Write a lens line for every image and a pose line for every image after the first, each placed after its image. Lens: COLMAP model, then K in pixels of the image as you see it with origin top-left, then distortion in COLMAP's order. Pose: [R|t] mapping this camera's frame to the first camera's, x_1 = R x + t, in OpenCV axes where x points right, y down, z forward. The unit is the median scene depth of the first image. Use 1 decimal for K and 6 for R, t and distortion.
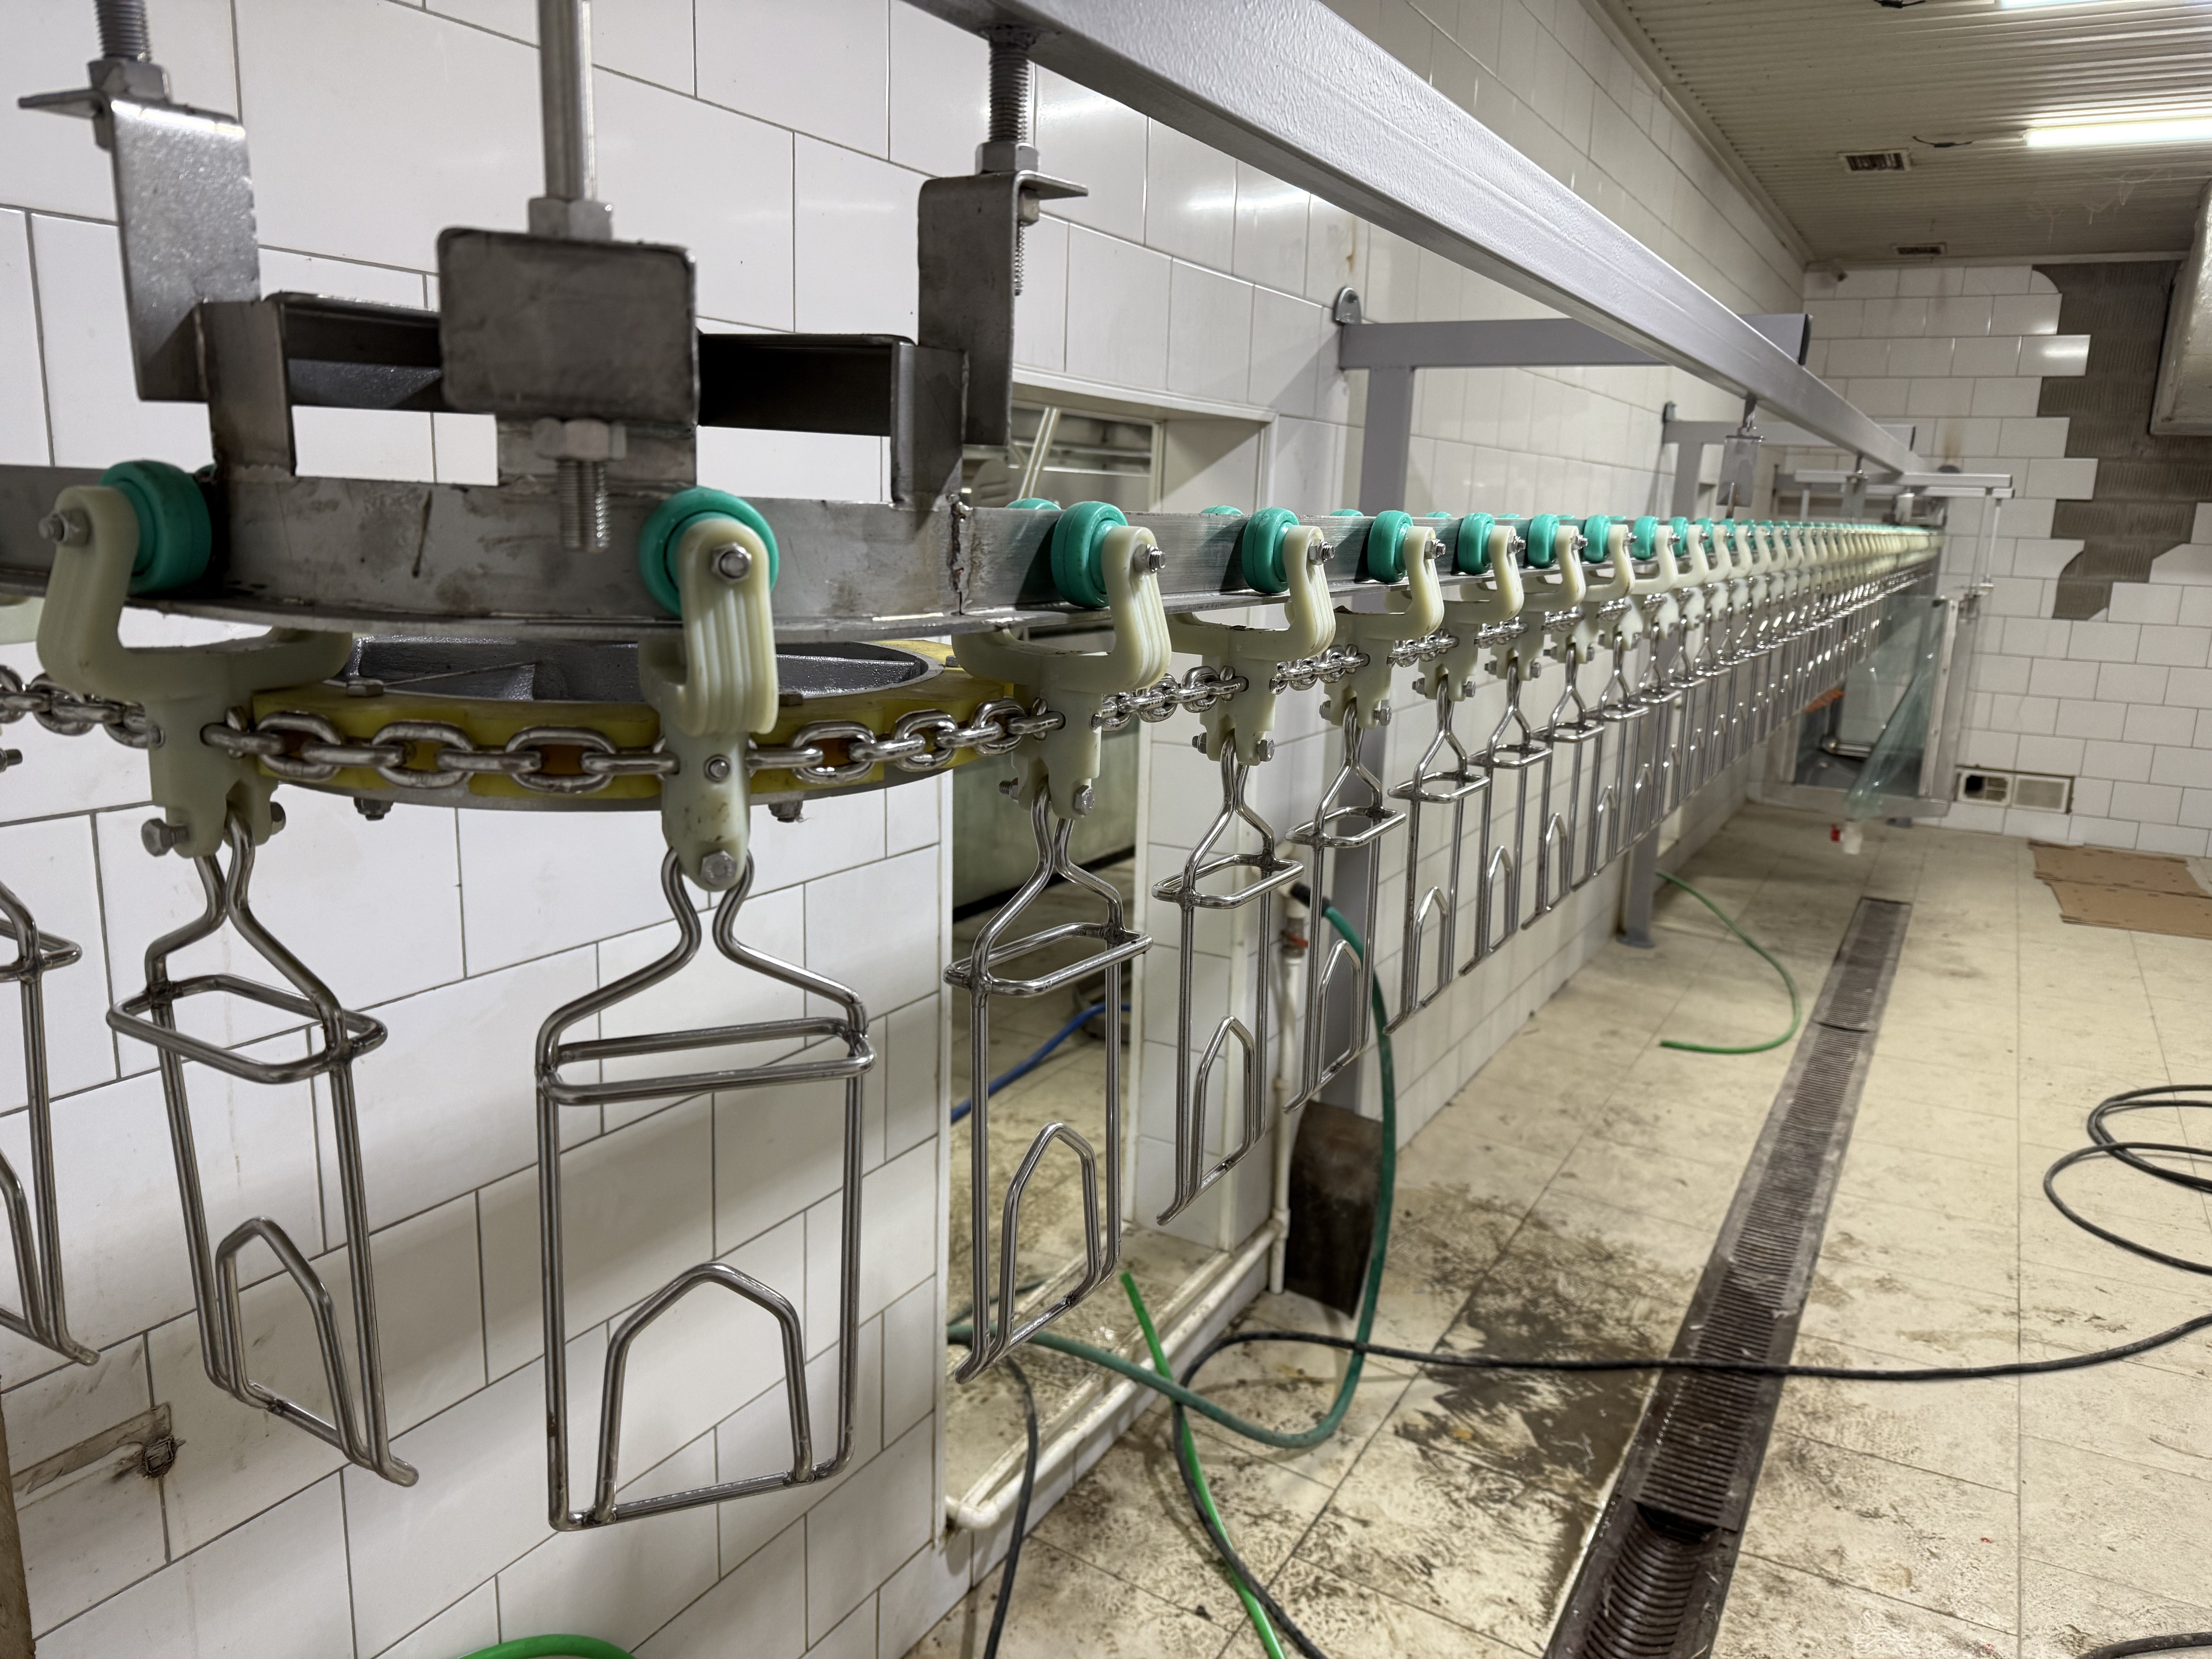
lens RADIAL K [[1571.6, 0, 1111.5], [0, 1571.6, 819.1], [0, 0, 1]] dist [0.020389, -0.024951]
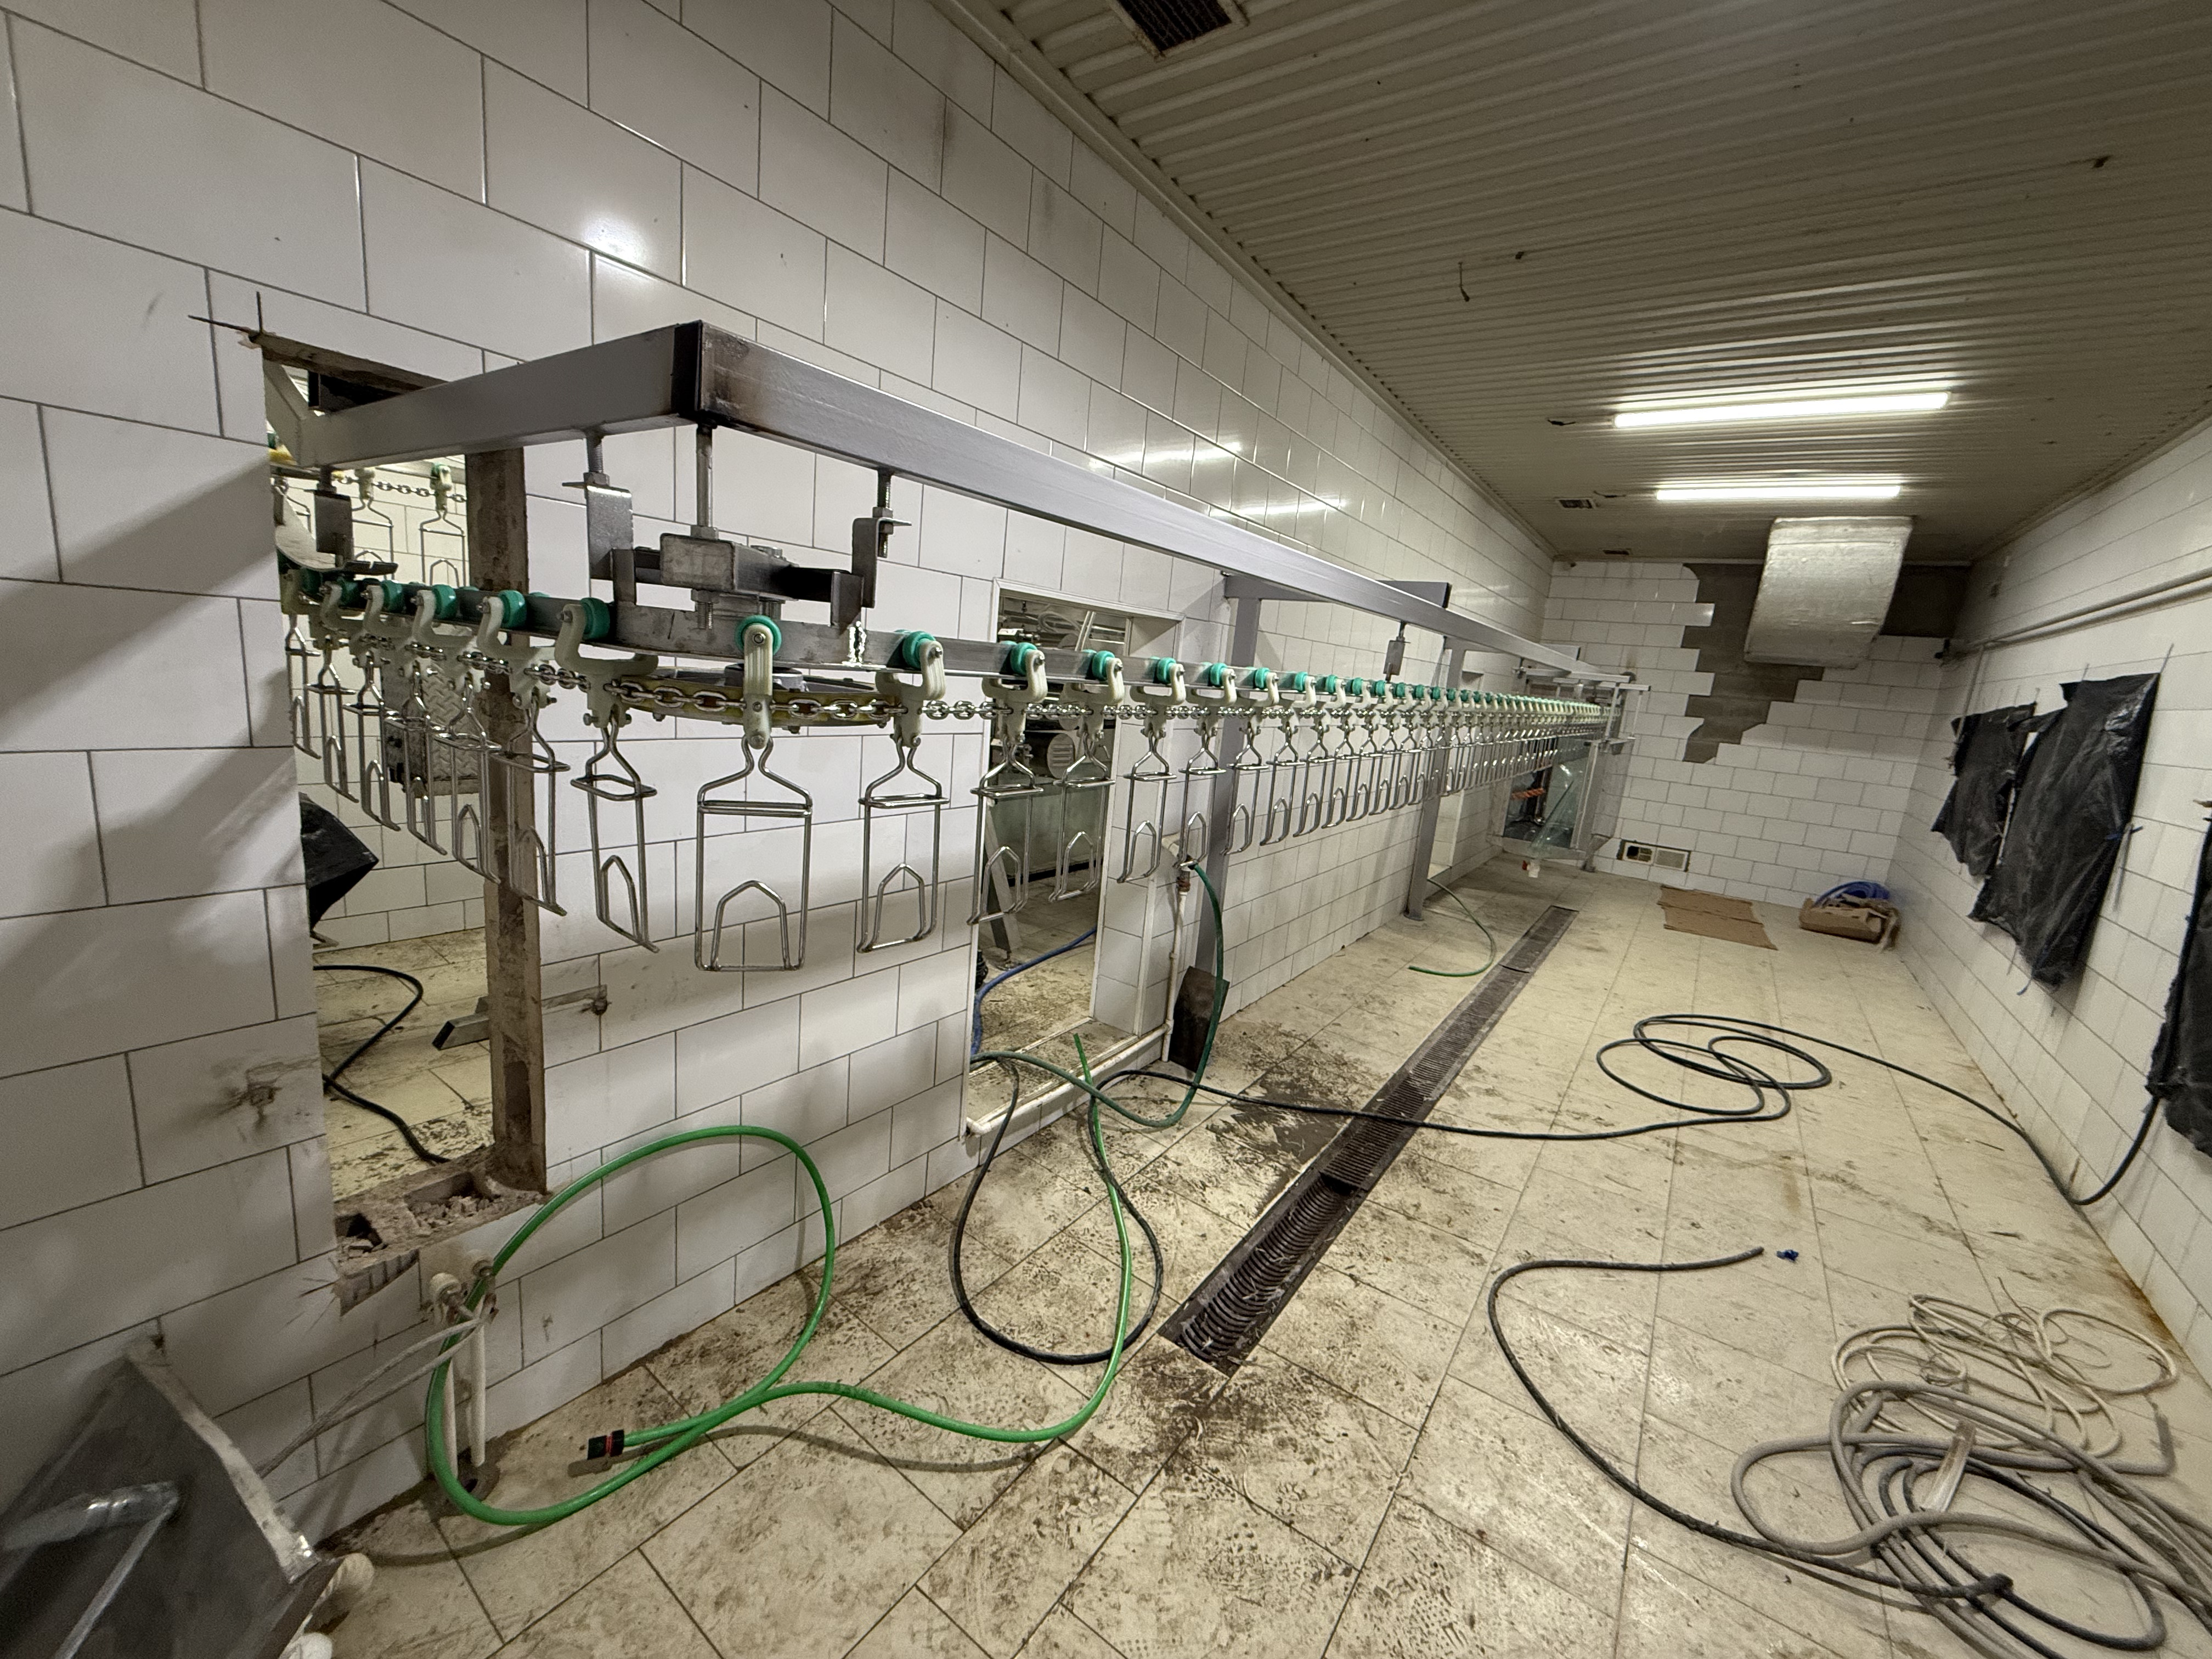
lens RADIAL K [[890.7, 0, 1106.0], [0, 890.7, 829.5], [0, 0, 1]] dist [0.001849, 0.000094]
pose [[0.992347, 0.076306, -0.097078, 0.124200], [-0.078207, 0.996810, -0.015922, 0.036794], [0.095553, 0.023392, 0.995149, -0.134231]]
